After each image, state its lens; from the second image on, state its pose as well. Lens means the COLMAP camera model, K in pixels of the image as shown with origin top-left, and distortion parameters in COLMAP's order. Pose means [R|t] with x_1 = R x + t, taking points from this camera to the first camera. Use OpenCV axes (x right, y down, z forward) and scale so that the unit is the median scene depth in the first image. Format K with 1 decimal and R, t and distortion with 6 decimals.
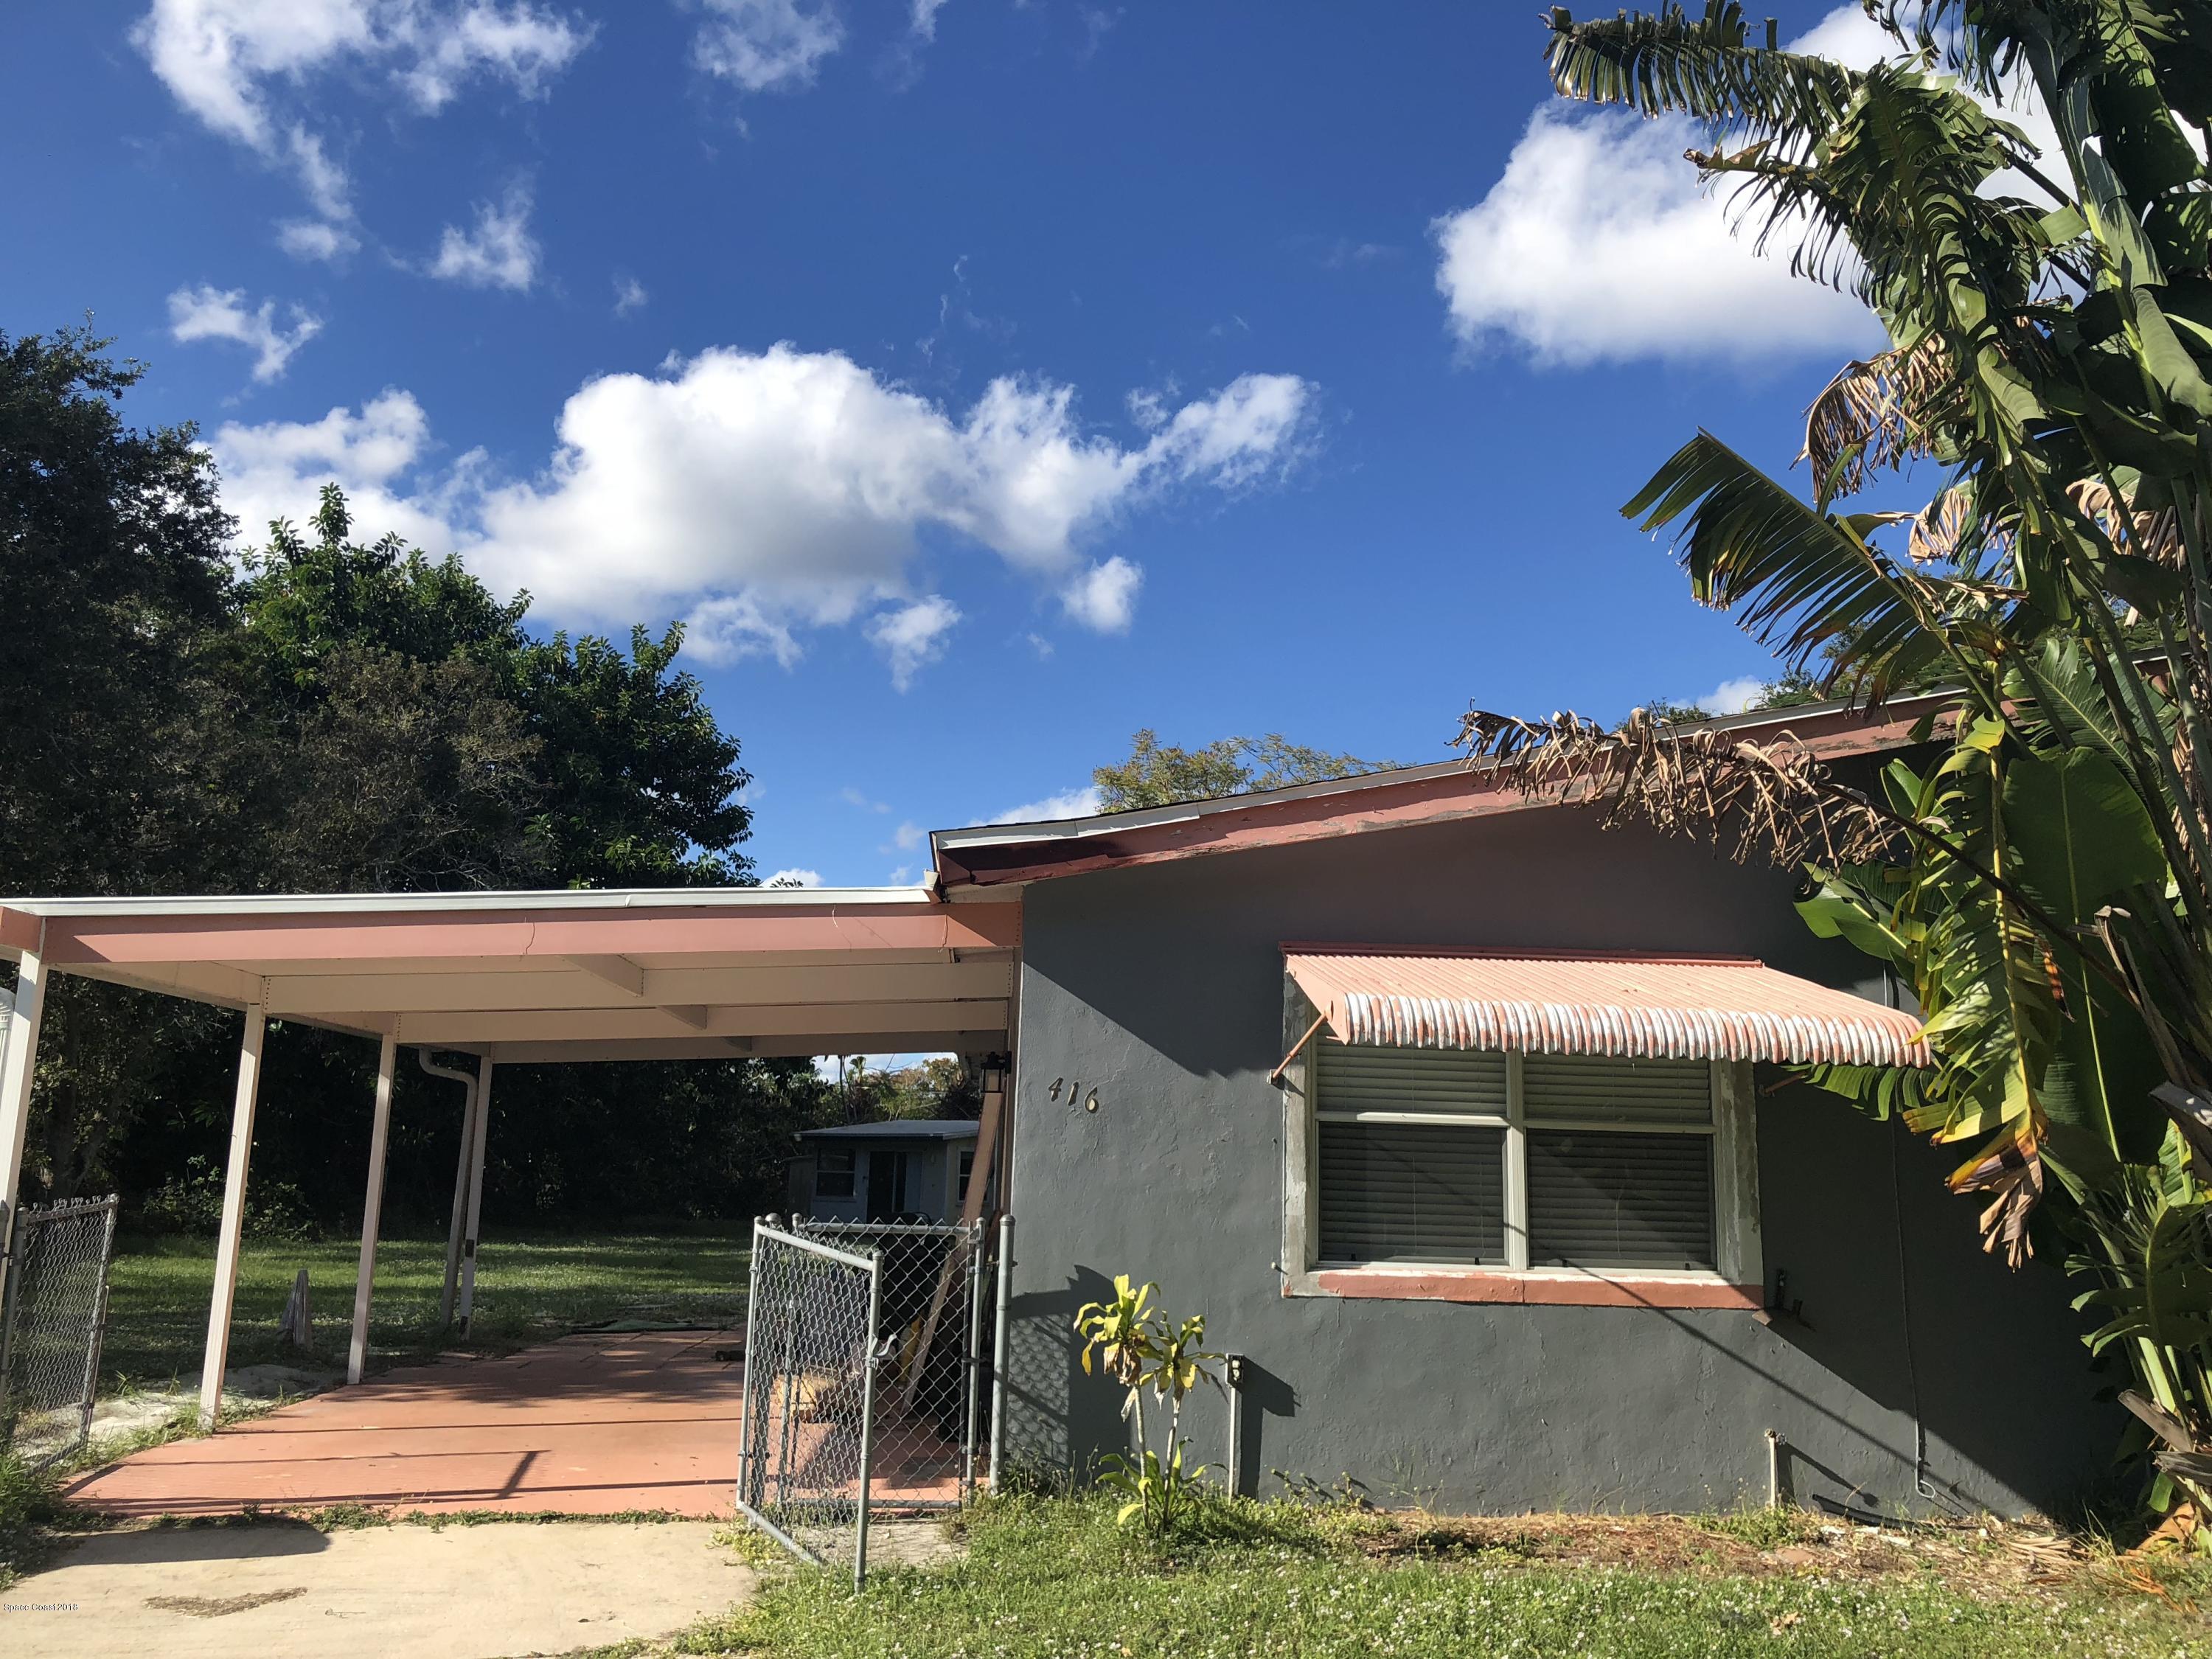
lens RADIAL K [[1820.1, 0, 1106.0], [0, 1820.1, 829.5], [0, 0, 1]] dist [0.046549, -0.001291]
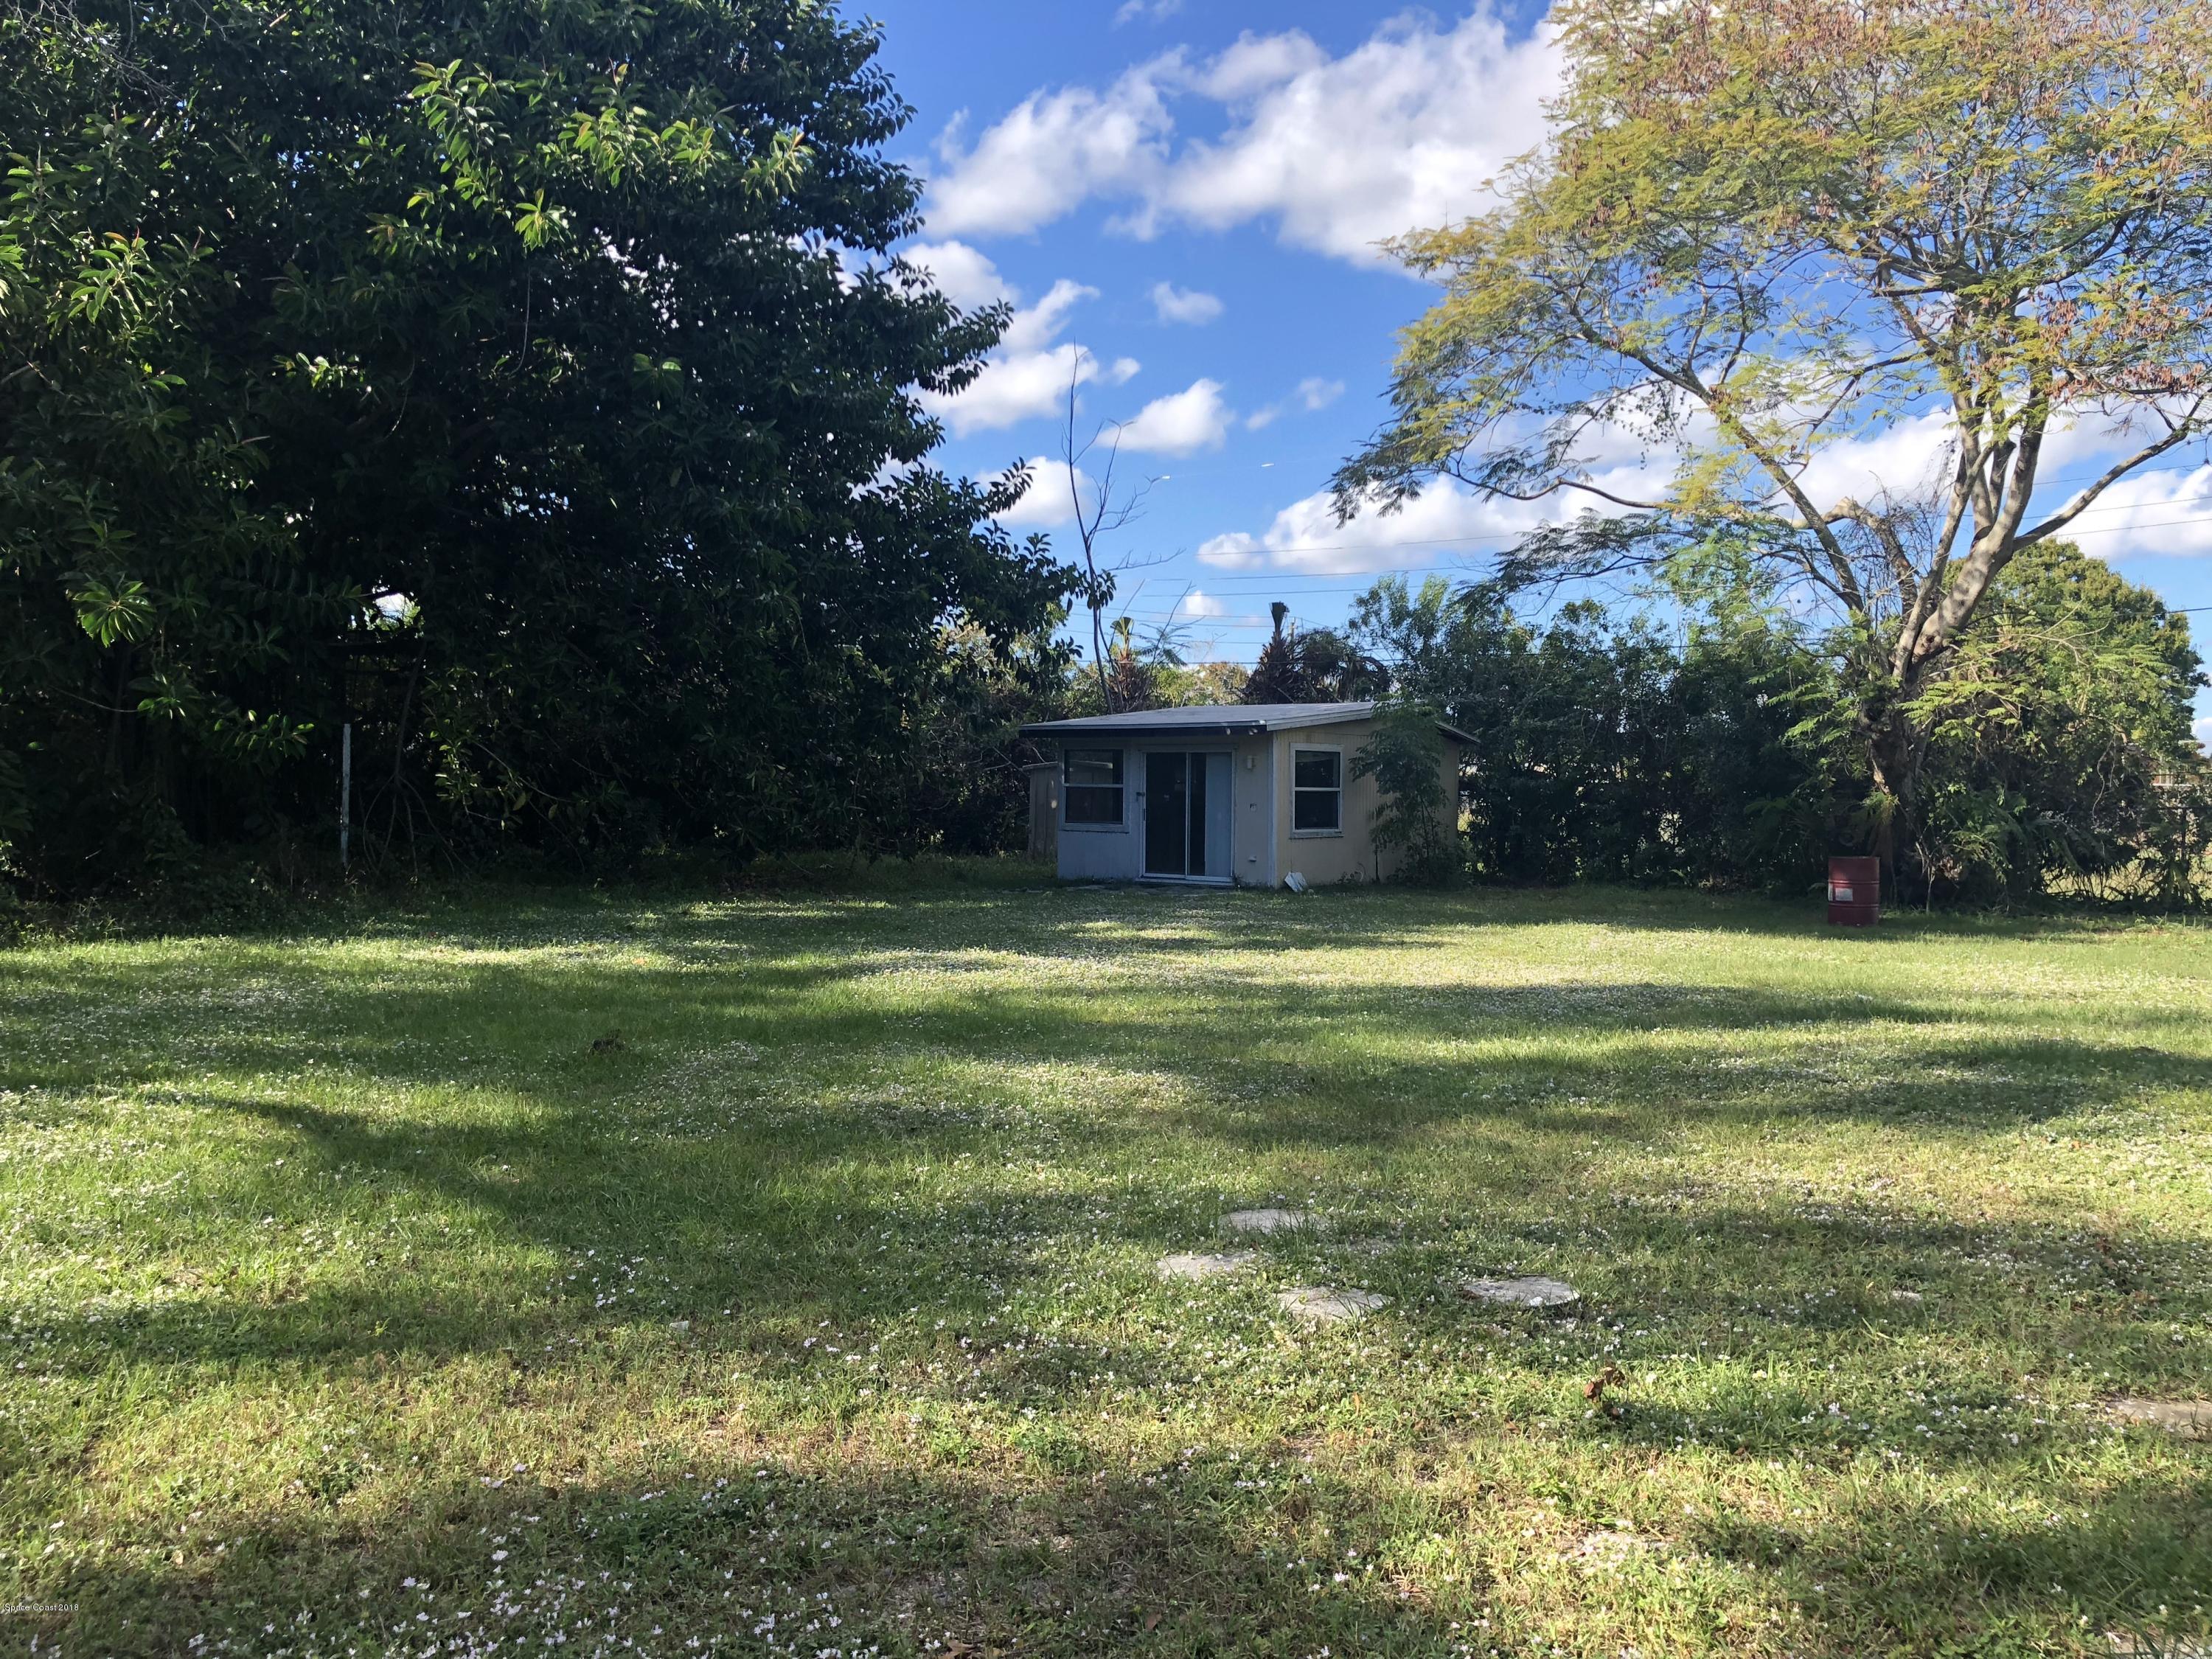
lens RADIAL K [[1820.1, 0, 1106.0], [0, 1820.1, 829.5], [0, 0, 1]] dist [0.046549, -0.001291]
pose [[0.988670, -0.011233, -0.149685, -0.270068], [0.042436, 0.977434, 0.206936, 0.395556], [0.143983, -0.210943, 0.966836, 2.131474]]
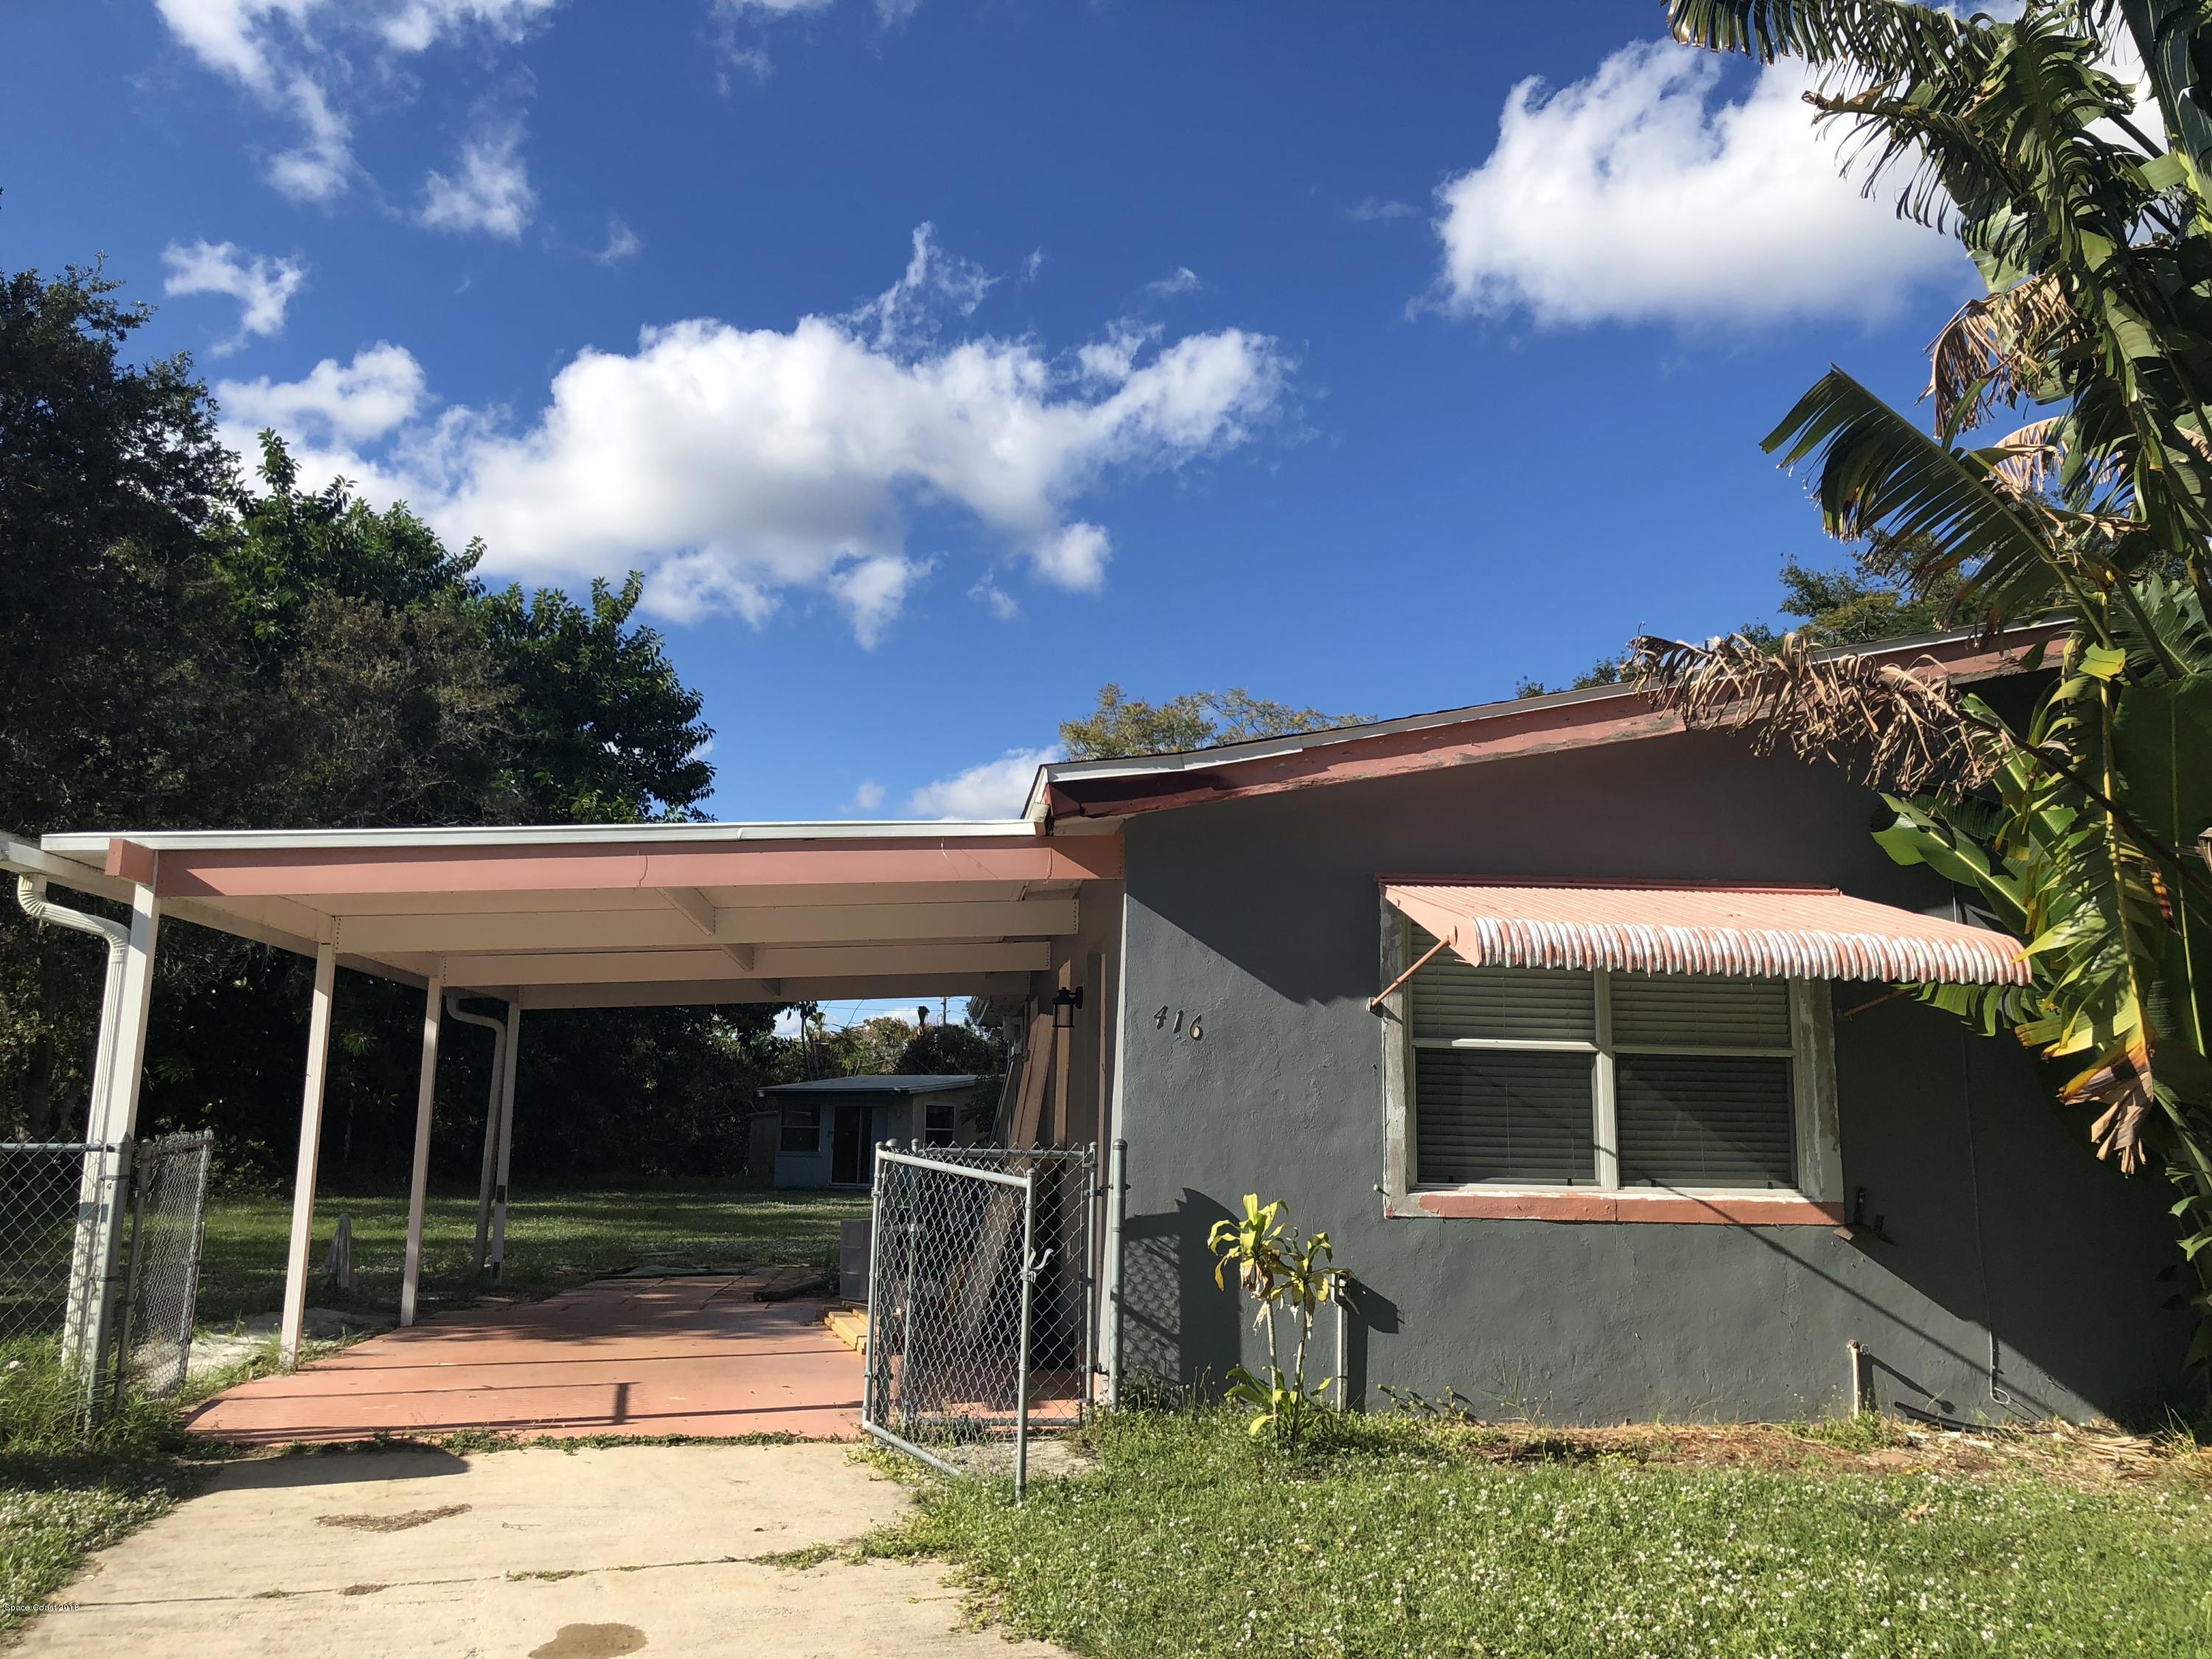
lens RADIAL K [[1817.2, 0, 1108.2], [0, 1817.2, 804.6], [0, 0, 1]] dist [0.049385, -0.002652]
pose [[0.999222, -0.002578, 0.039350, -0.097457], [0.002237, 0.999960, 0.008702, 0.014604], [-0.039371, -0.008607, 0.999188, -0.014738]]
